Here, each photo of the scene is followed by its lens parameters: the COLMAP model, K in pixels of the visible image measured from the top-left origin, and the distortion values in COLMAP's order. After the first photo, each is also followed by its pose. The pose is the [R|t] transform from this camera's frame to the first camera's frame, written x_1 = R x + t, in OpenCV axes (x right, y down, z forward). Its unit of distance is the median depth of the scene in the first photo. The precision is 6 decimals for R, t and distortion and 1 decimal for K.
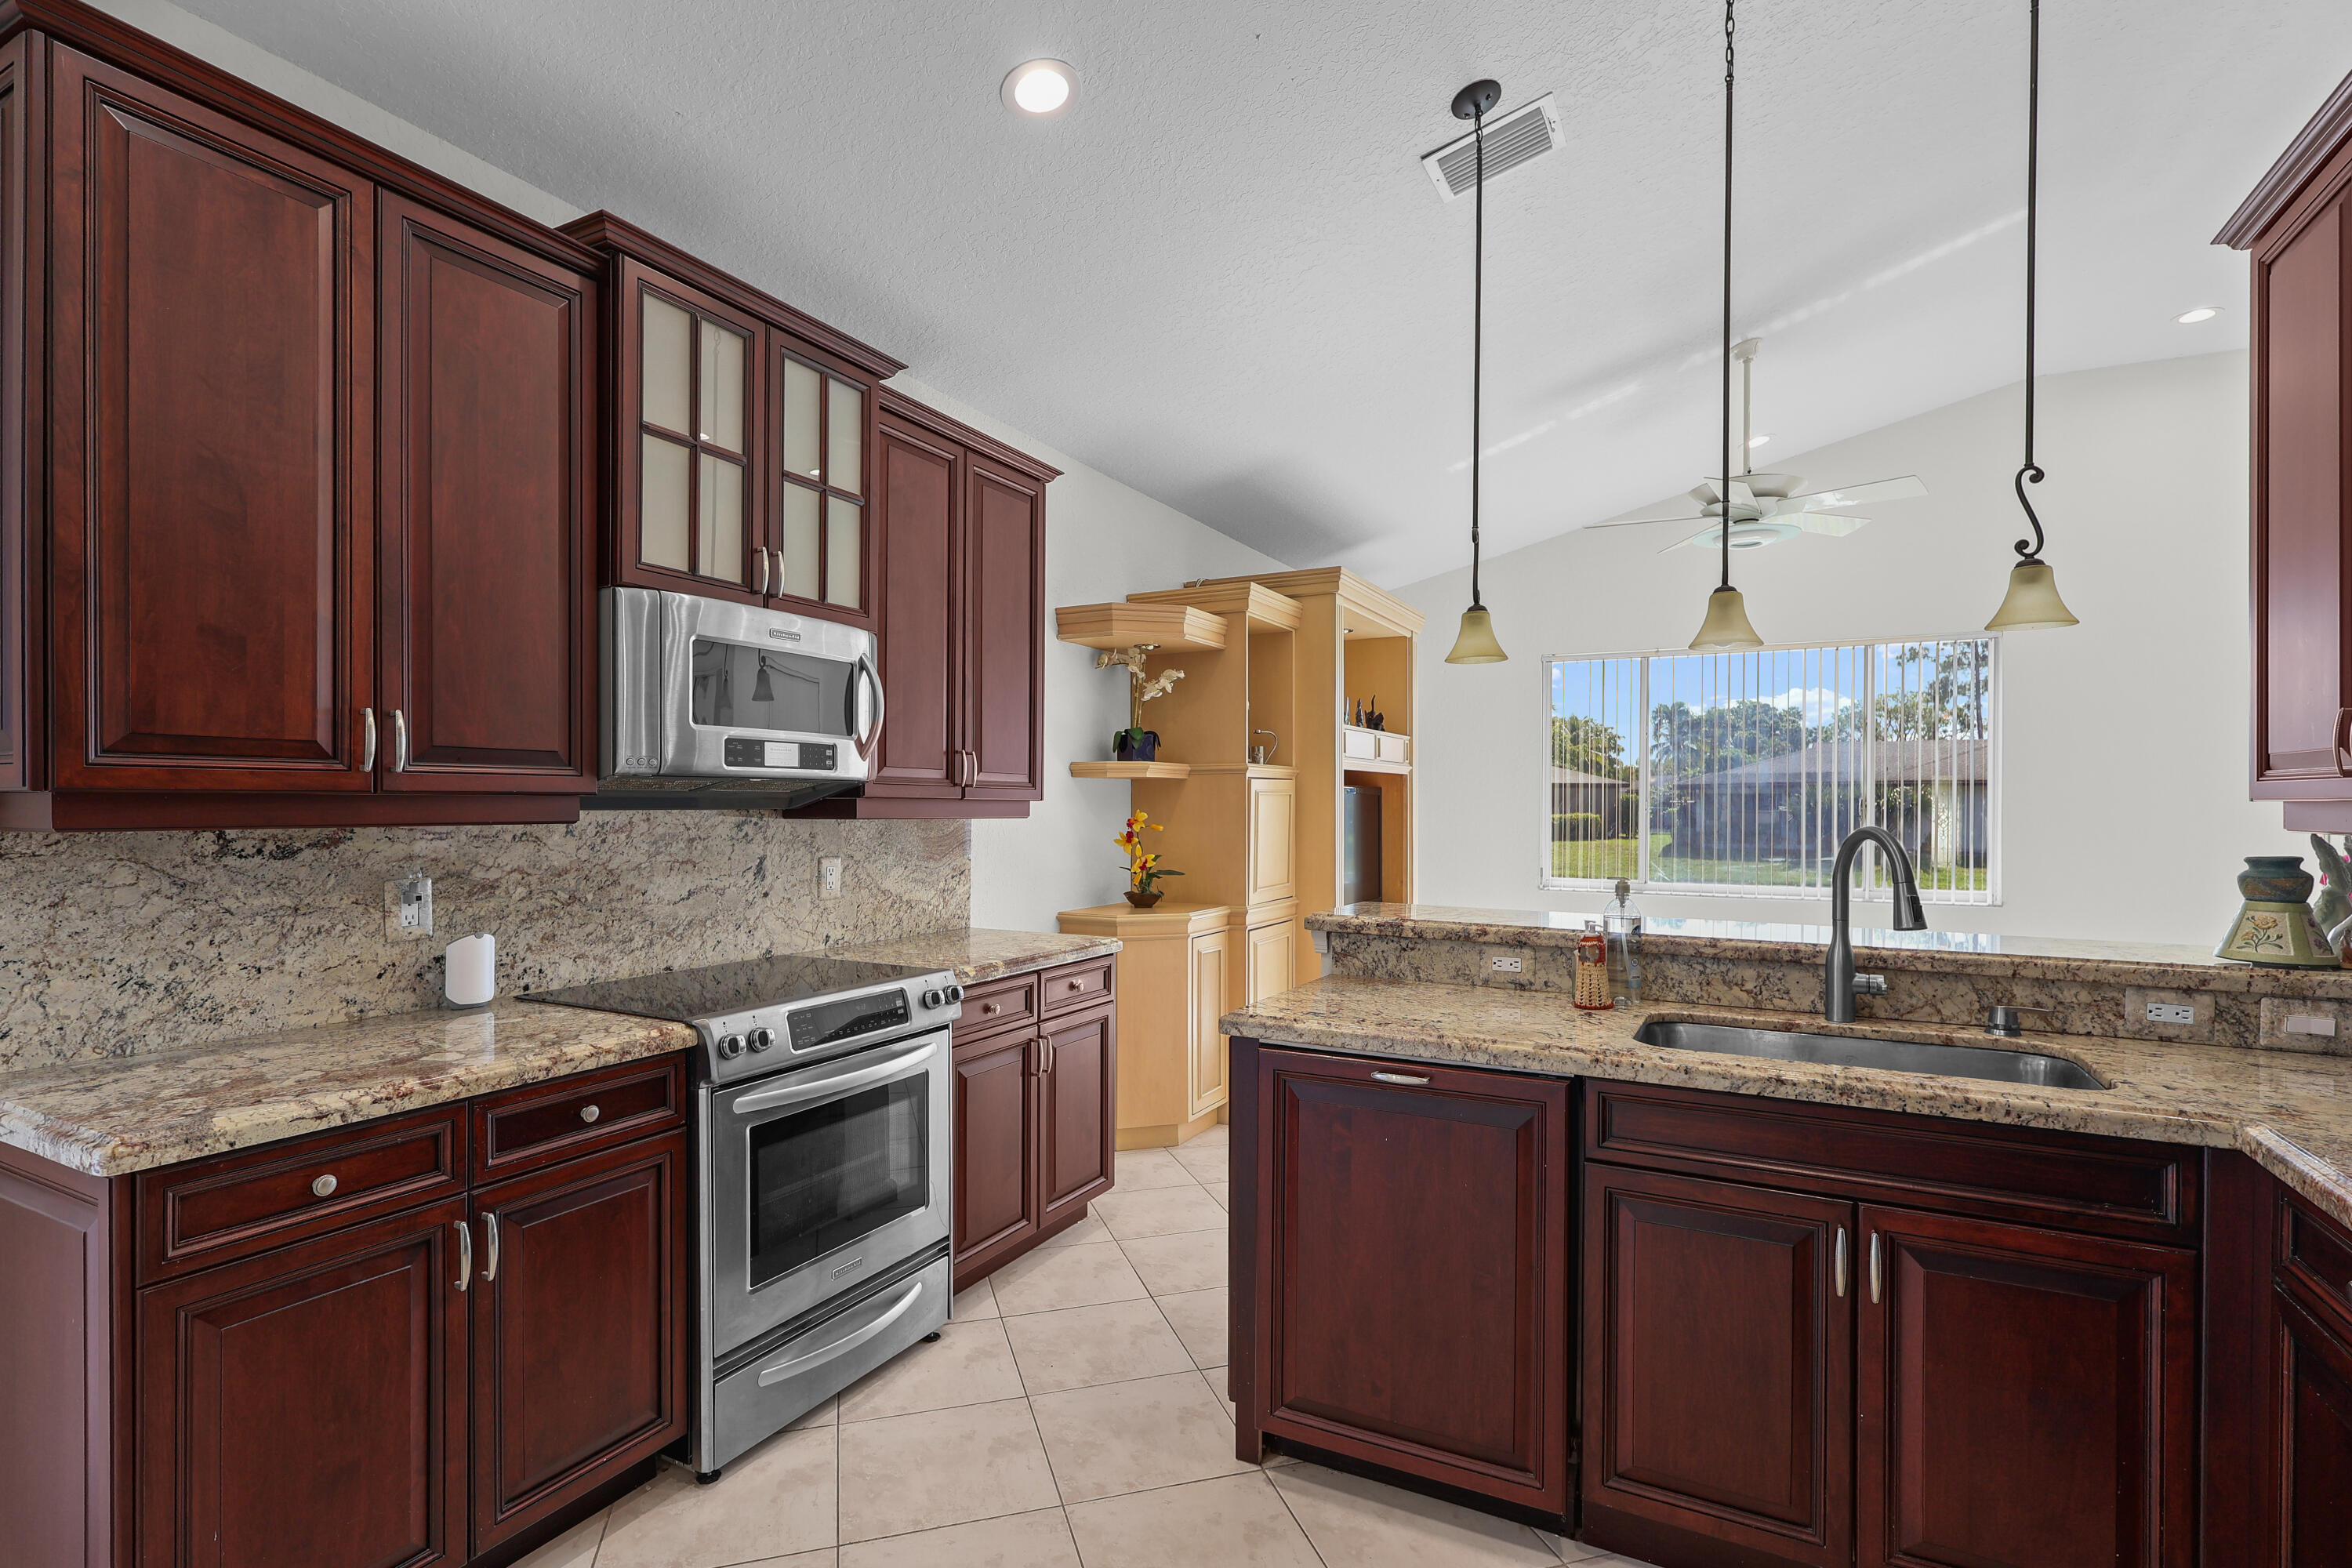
lens RADIAL K [[1102.0, 0, 1173.2], [0, 1102.0, 801.2], [0, 0, 1]] dist [-0.002323, 0.000460]
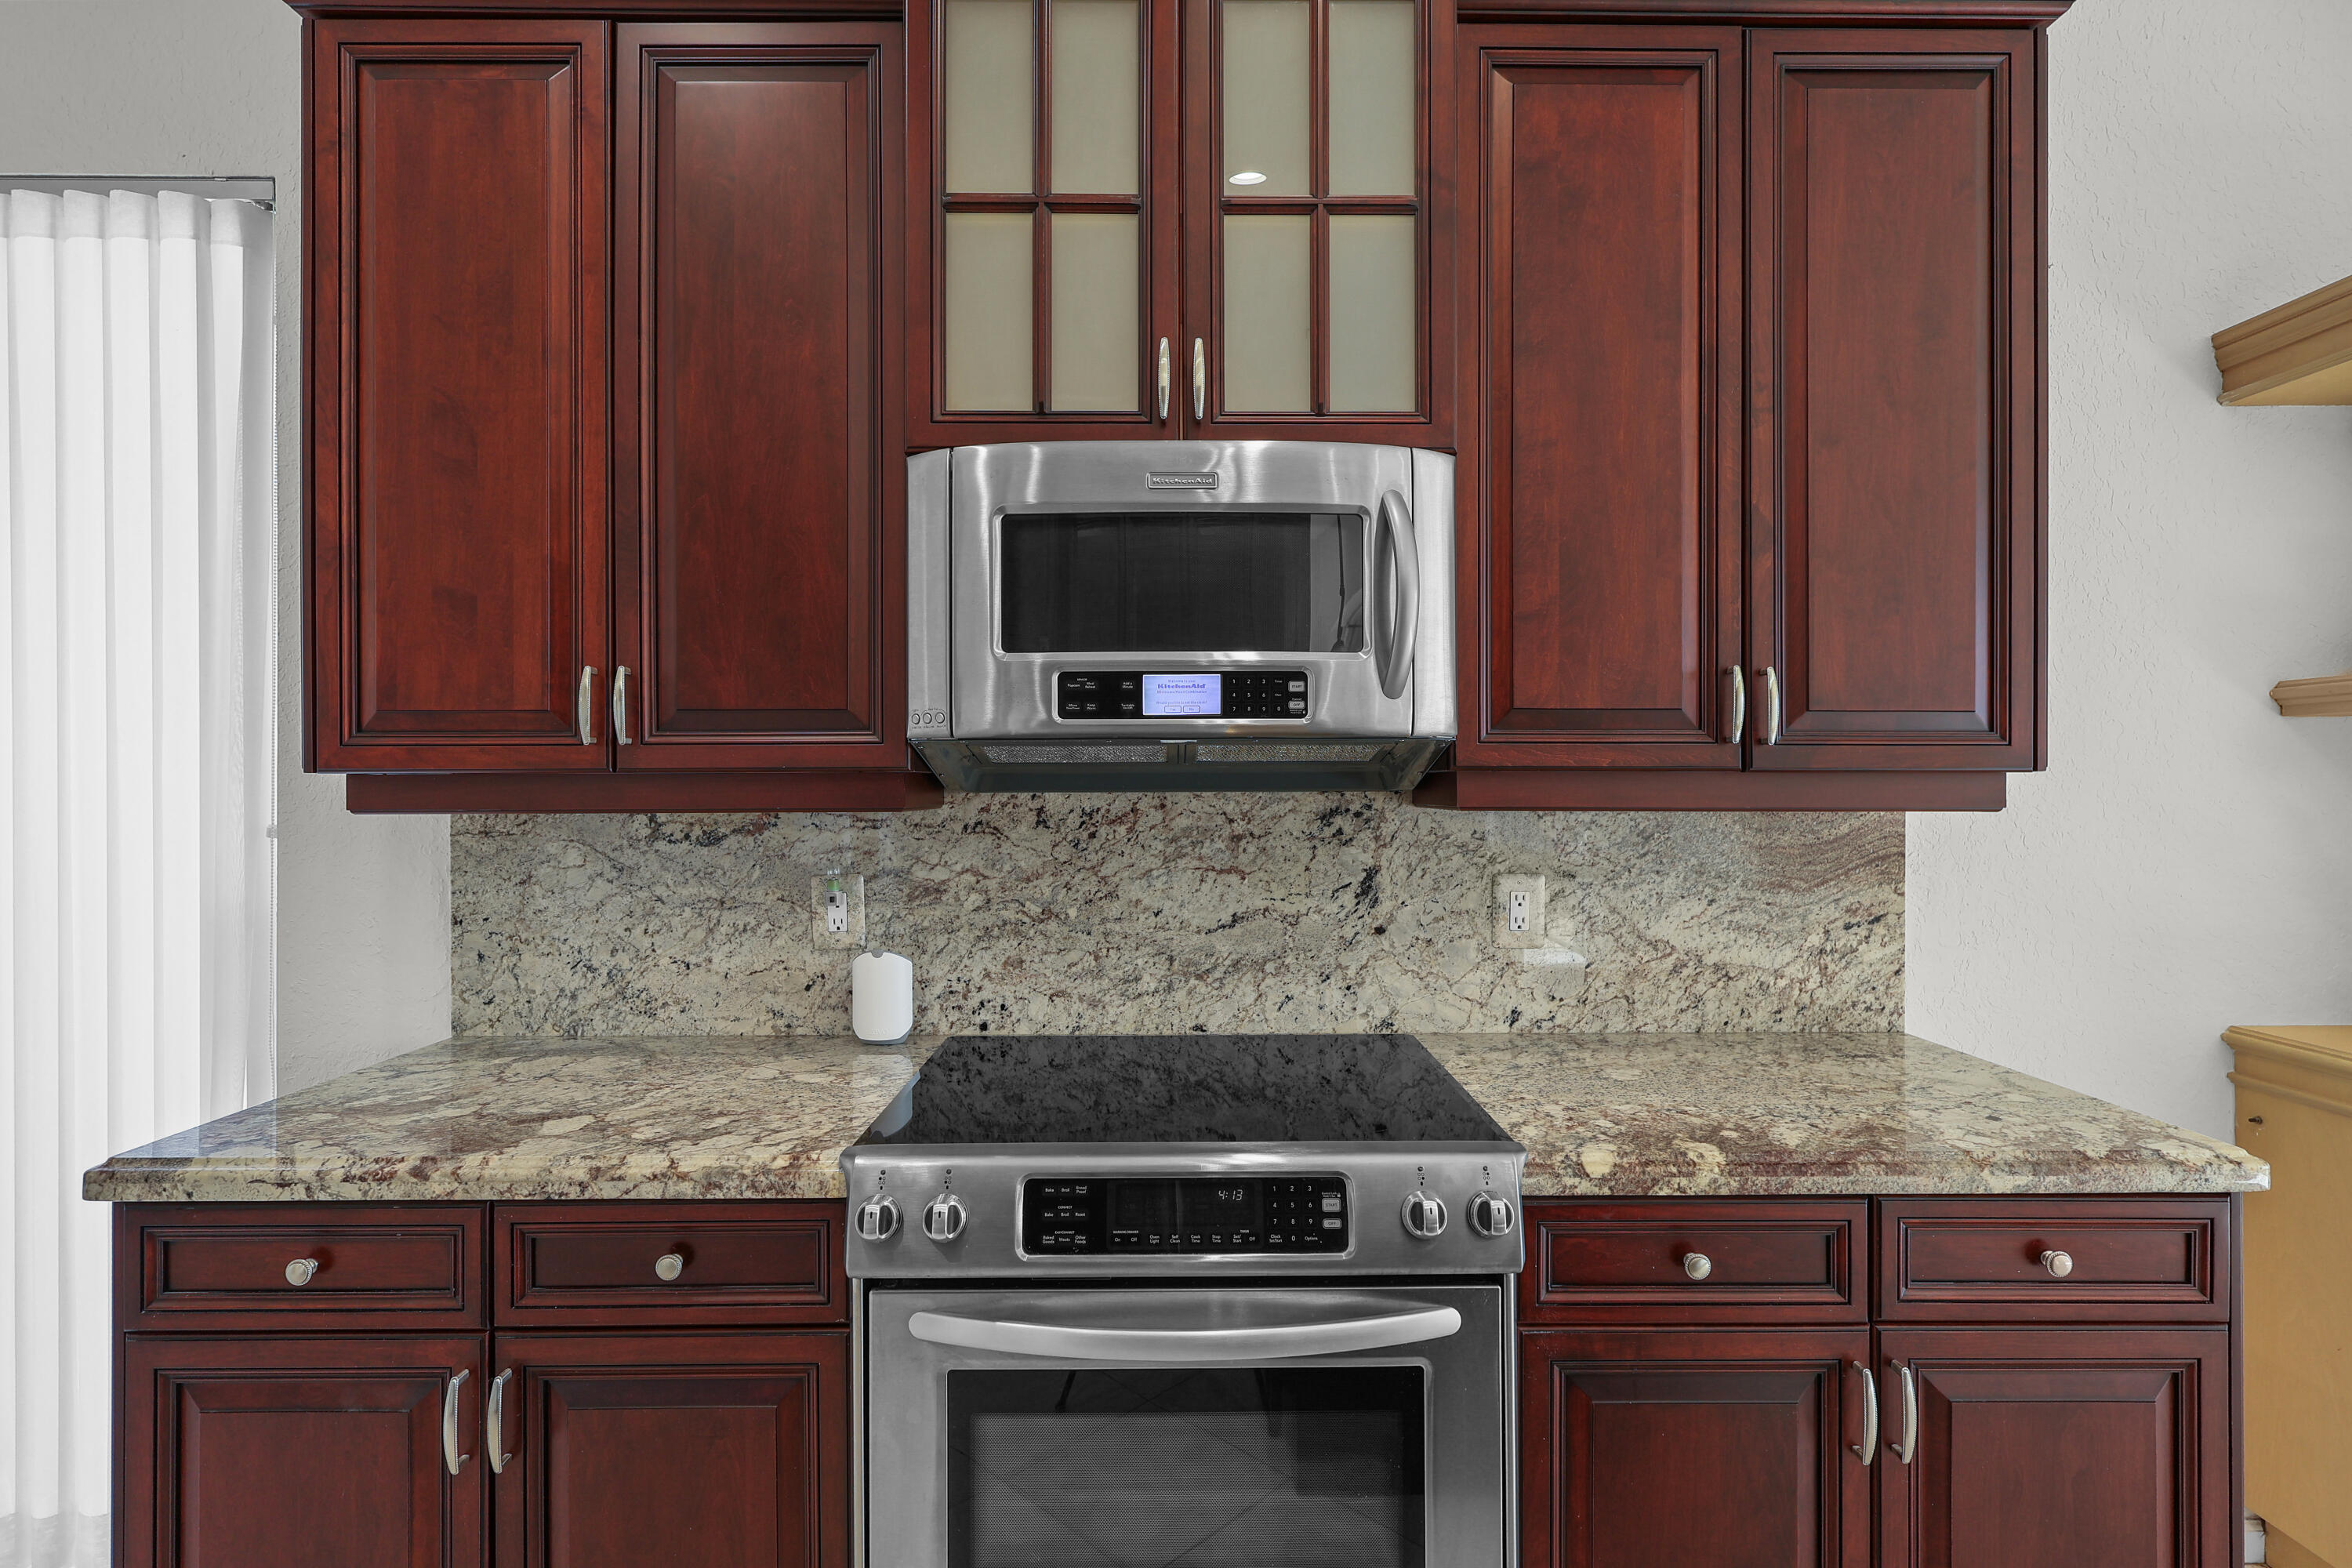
lens RADIAL K [[1102.0, 0, 1176.4], [0, 1102.0, 778.5], [0, 0, 1]] dist [-0.002323, 0.000460]
pose [[0.479892, -0.005983, -0.877307, 0.142403], [0.005847, 0.999976, -0.003621, 0.002482], [0.877308, -0.003392, 0.479915, 0.760778]]
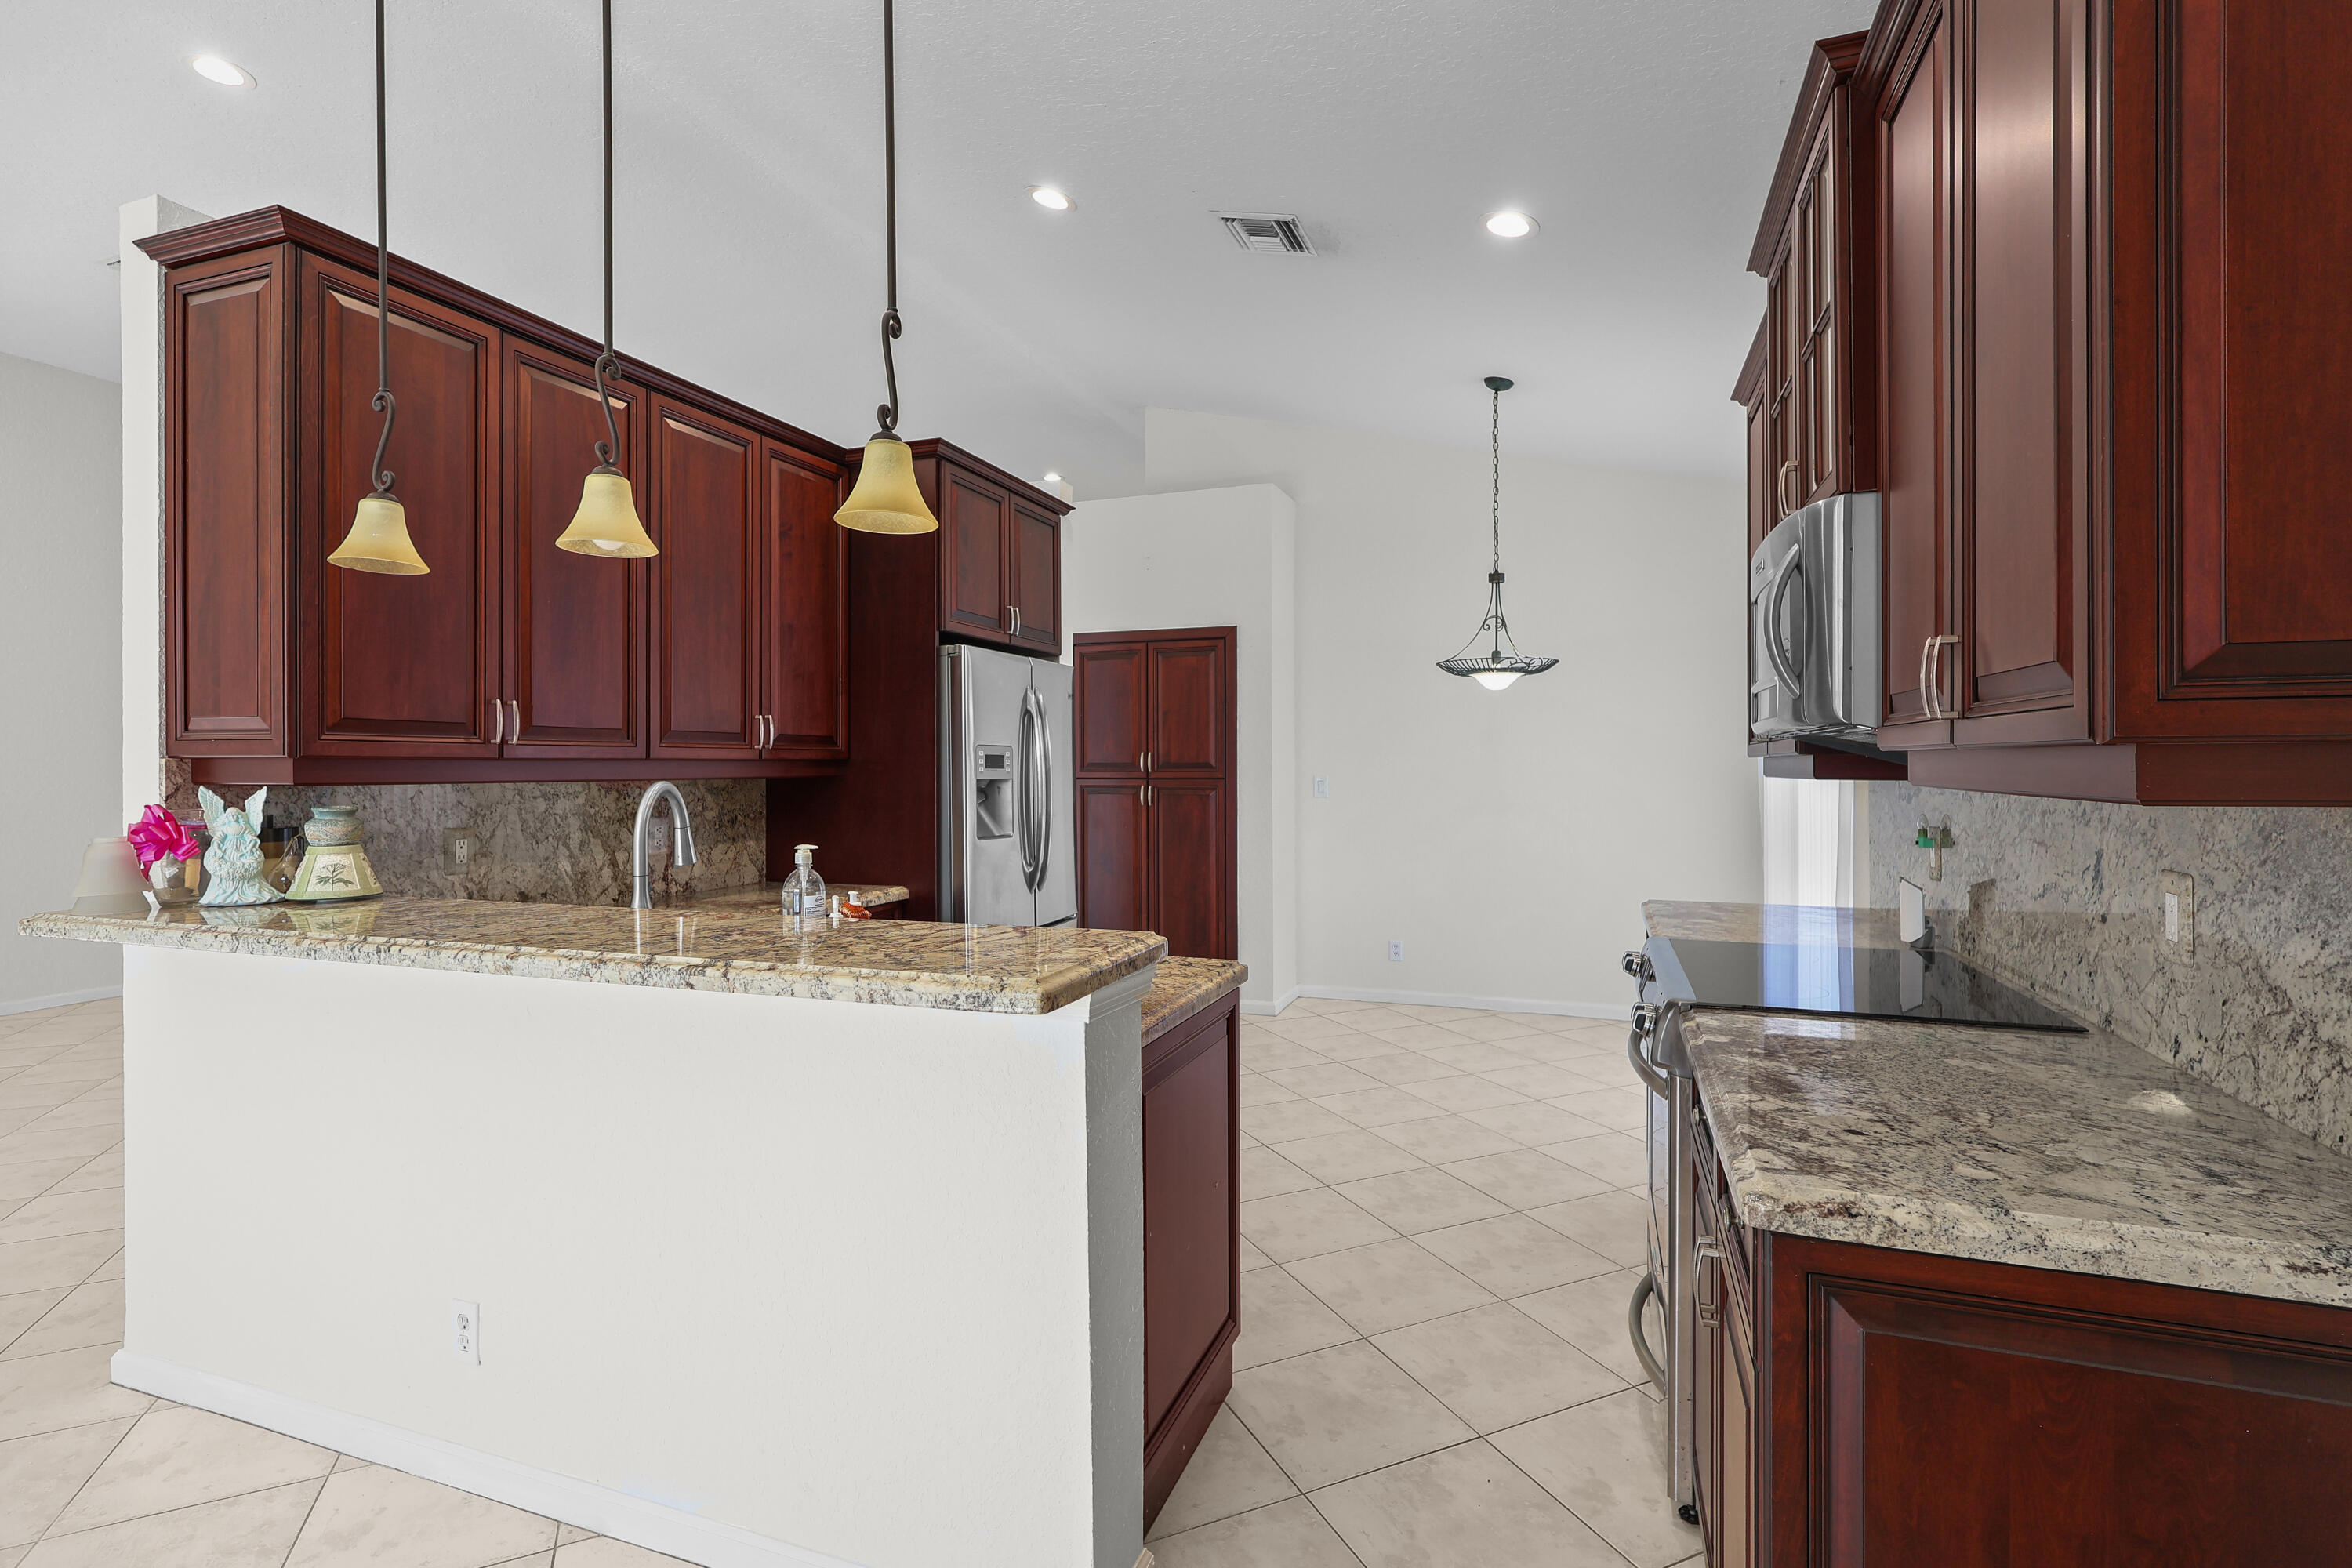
lens RADIAL K [[1102.0, 0, 1180.2], [0, 1102.0, 771.5], [0, 0, 1]] dist [-0.002323, 0.000460]
pose [[-0.991472, 0.000230, -0.130318, 0.225424], [-0.000119, 0.999996, 0.002672, 0.008720], [0.130319, 0.002665, -0.991469, 1.884256]]
